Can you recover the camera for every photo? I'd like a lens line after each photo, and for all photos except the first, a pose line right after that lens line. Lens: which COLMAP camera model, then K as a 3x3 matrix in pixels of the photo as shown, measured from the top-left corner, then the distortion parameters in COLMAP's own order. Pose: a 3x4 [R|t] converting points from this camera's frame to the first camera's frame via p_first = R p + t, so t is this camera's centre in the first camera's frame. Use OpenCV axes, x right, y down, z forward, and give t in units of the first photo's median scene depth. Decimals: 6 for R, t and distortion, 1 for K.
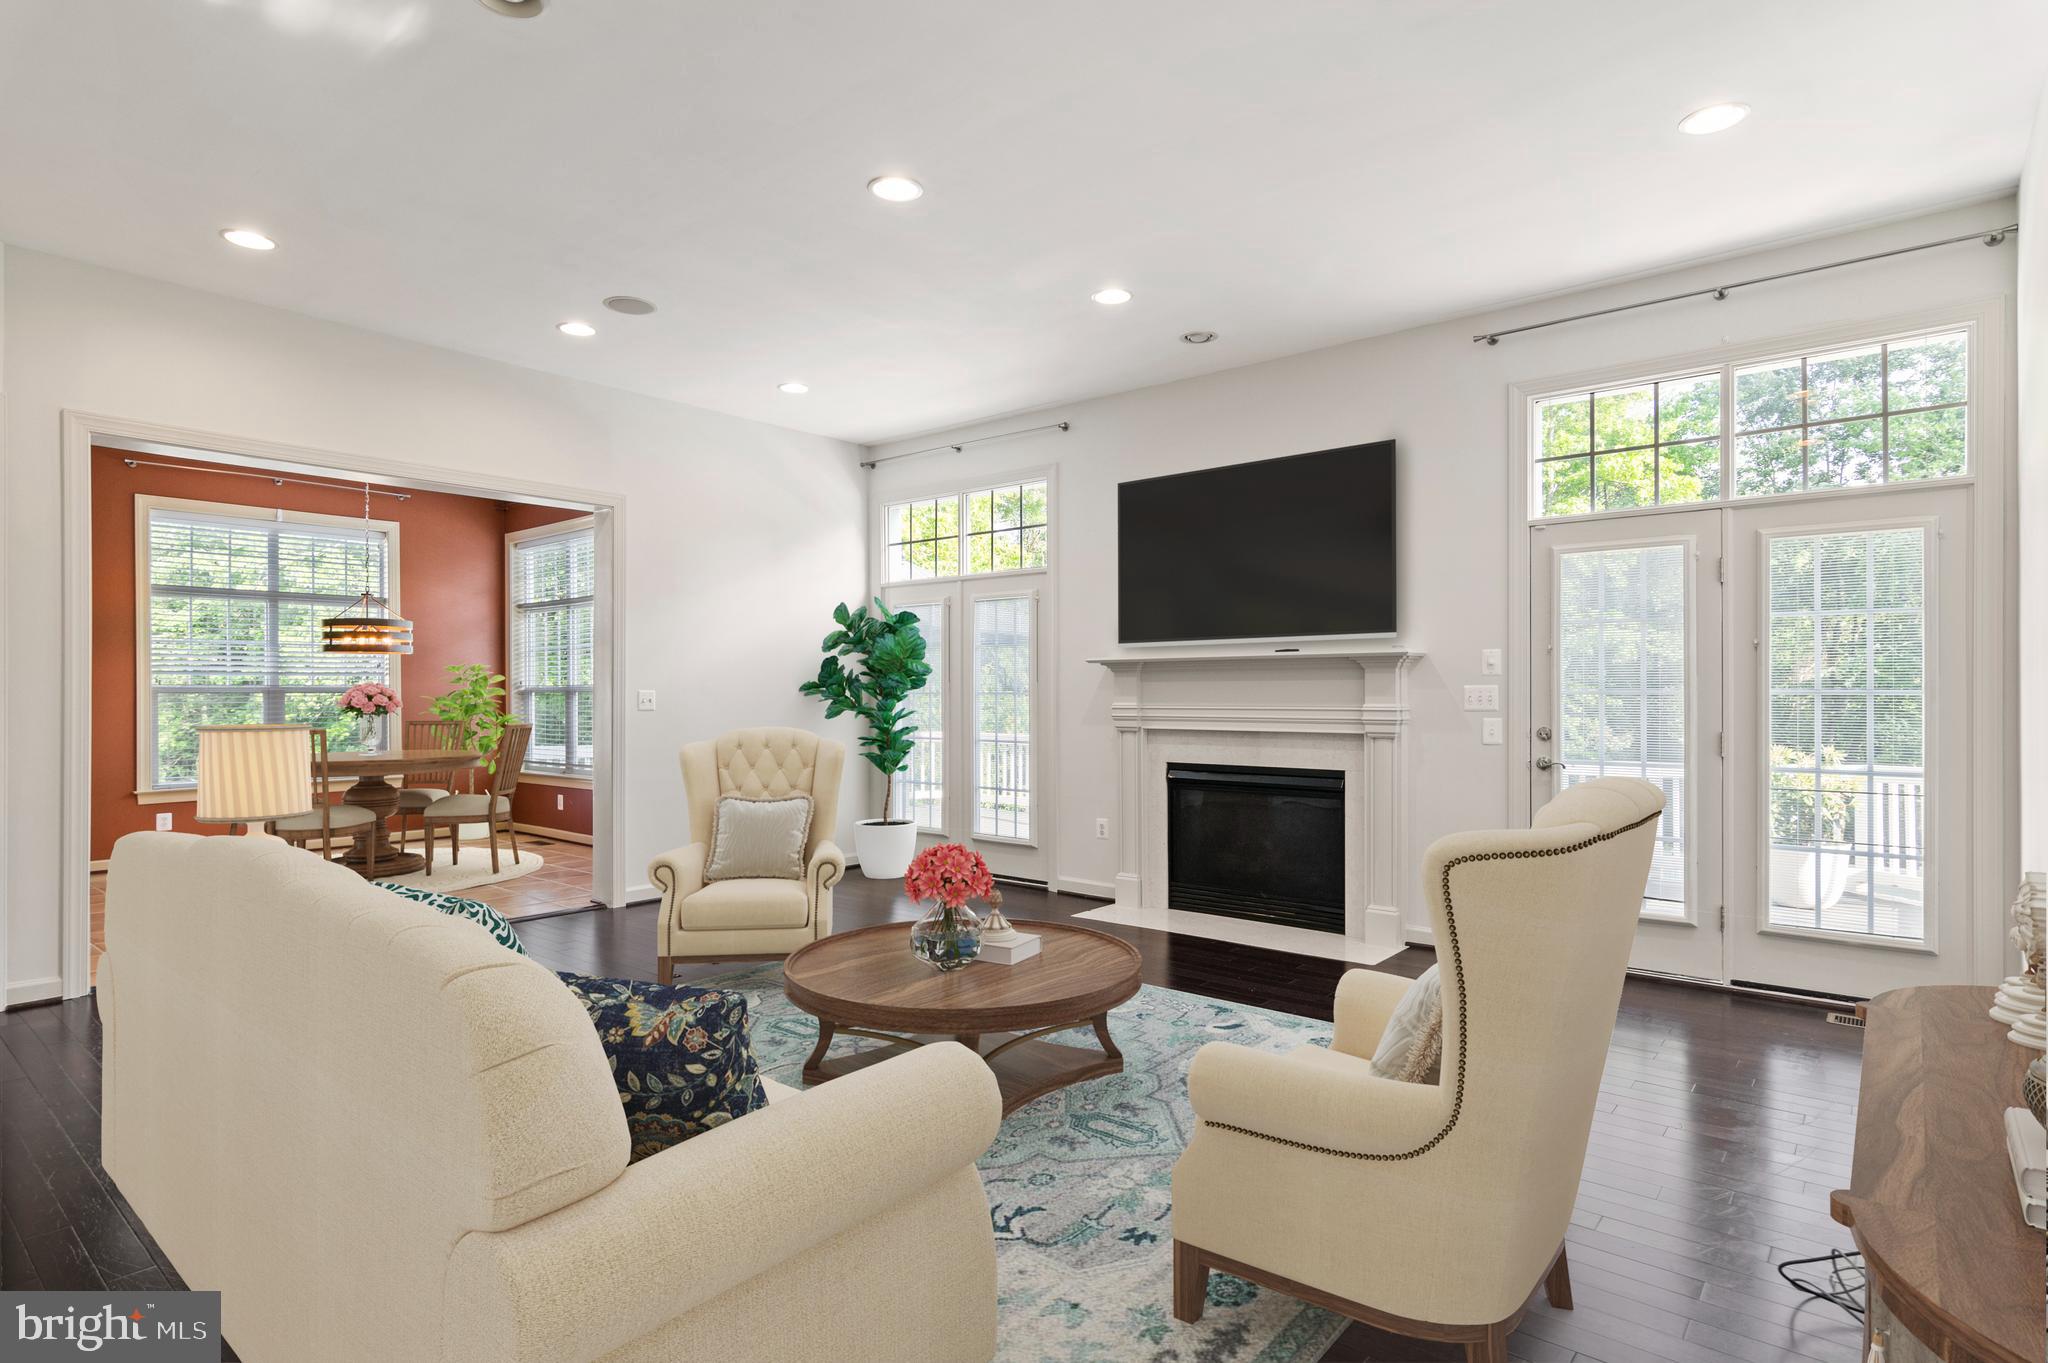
lens RADIAL K [[1044.0, 0, 1026.0], [0, 1044.0, 691.7], [0, 0, 1]] dist [0.001535, -0.000669]
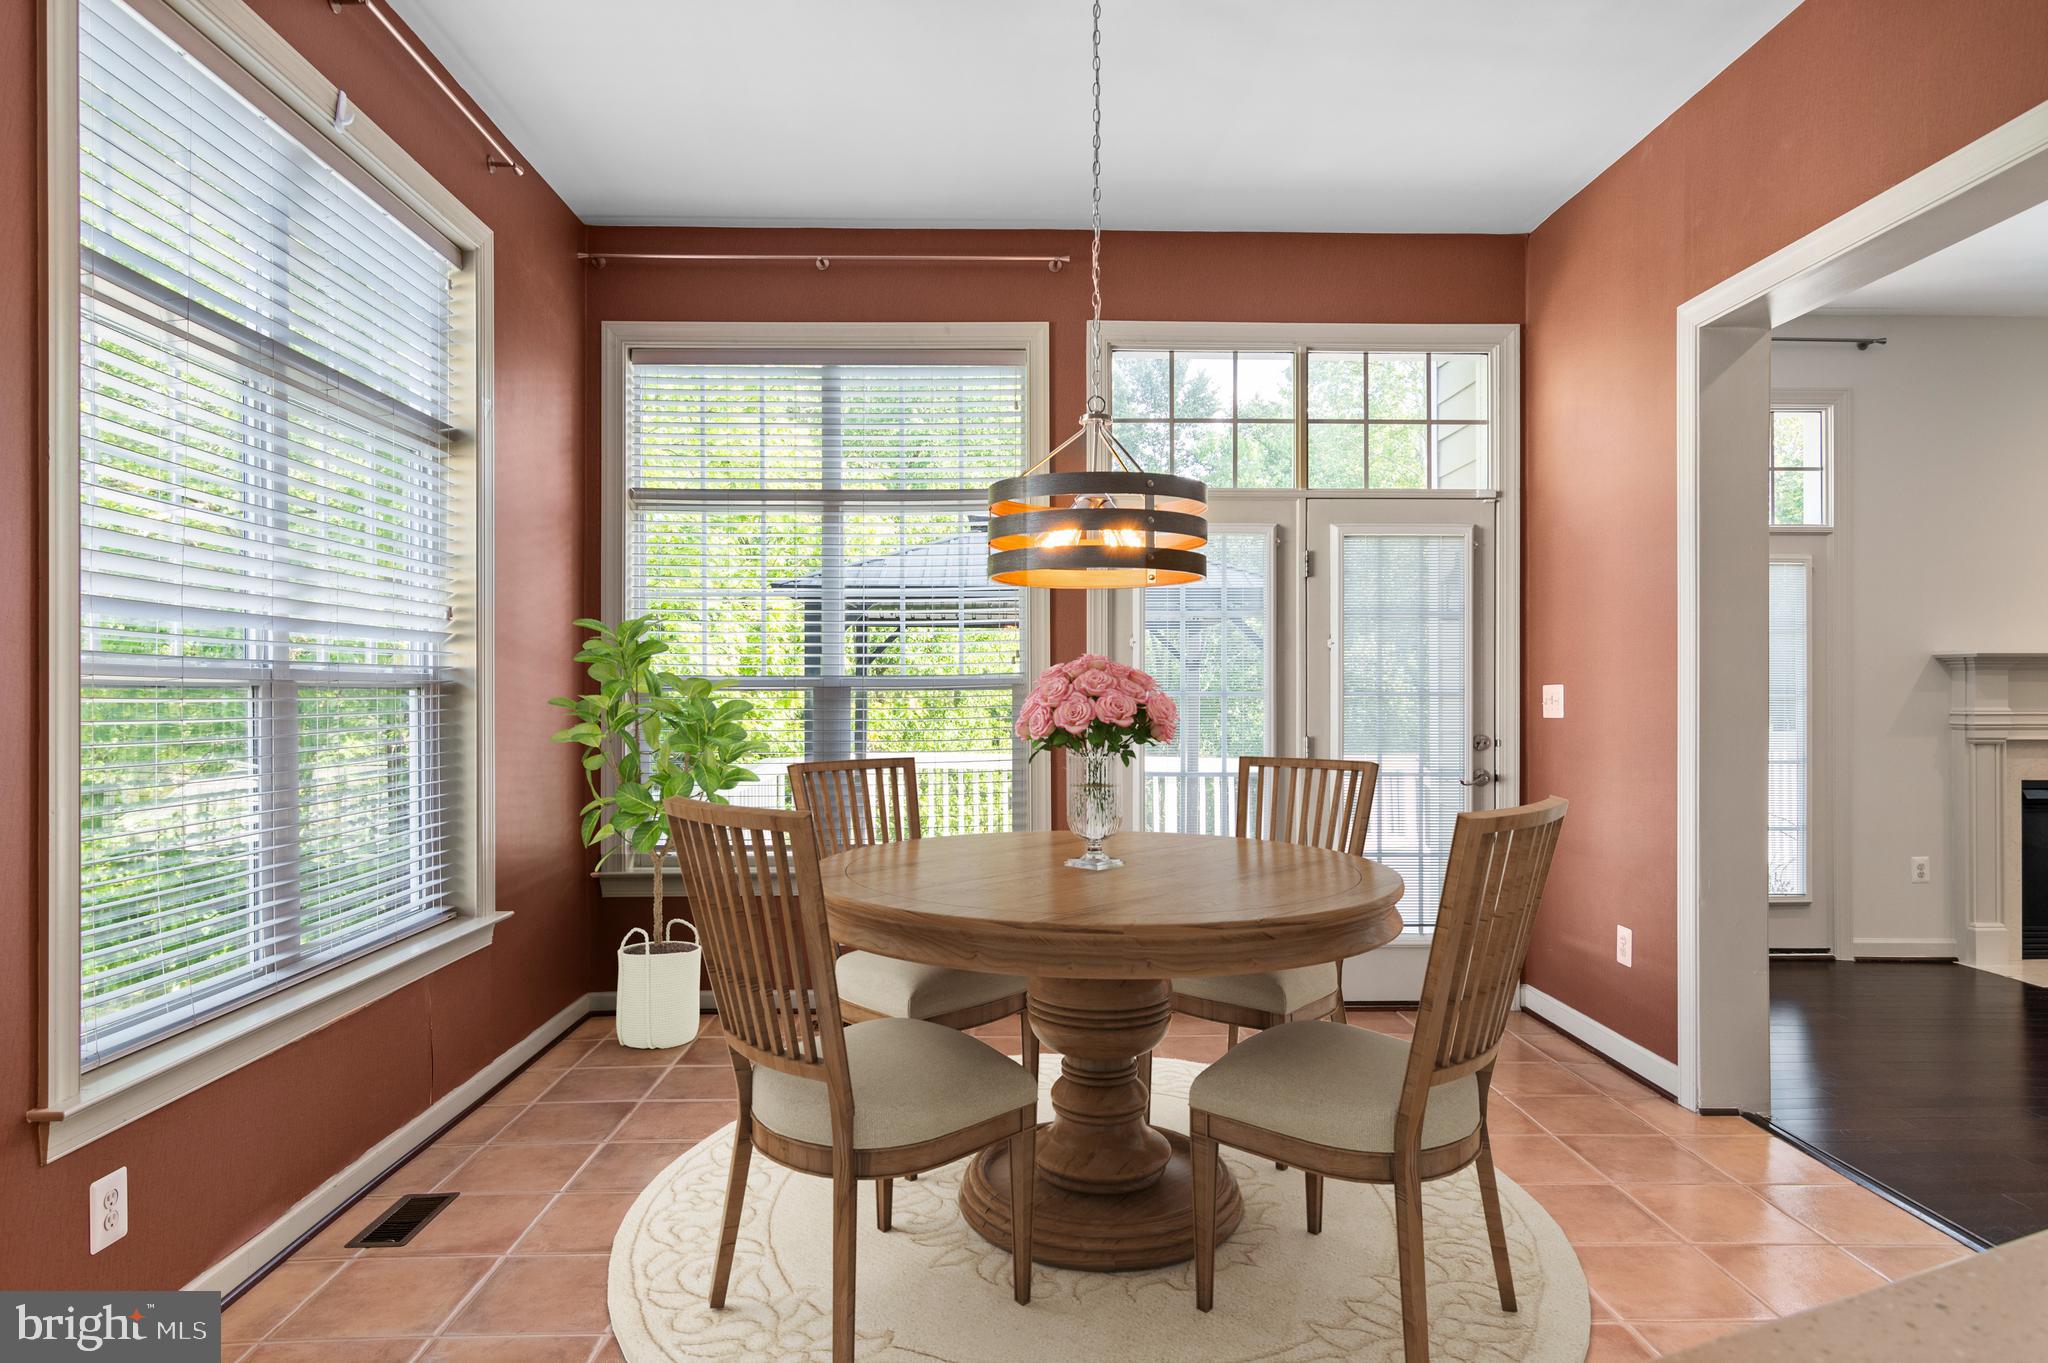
lens RADIAL K [[1177.2, 0, 1021.0], [0, 1177.2, 684.4], [0, 0, 1]] dist [0.002896, 0.000309]
pose [[0.758374, 0.006767, 0.651785, -1.019039], [-0.003251, 0.999973, -0.006599, 0.001530], [-0.651812, 0.002885, 0.758375, 0.779444]]
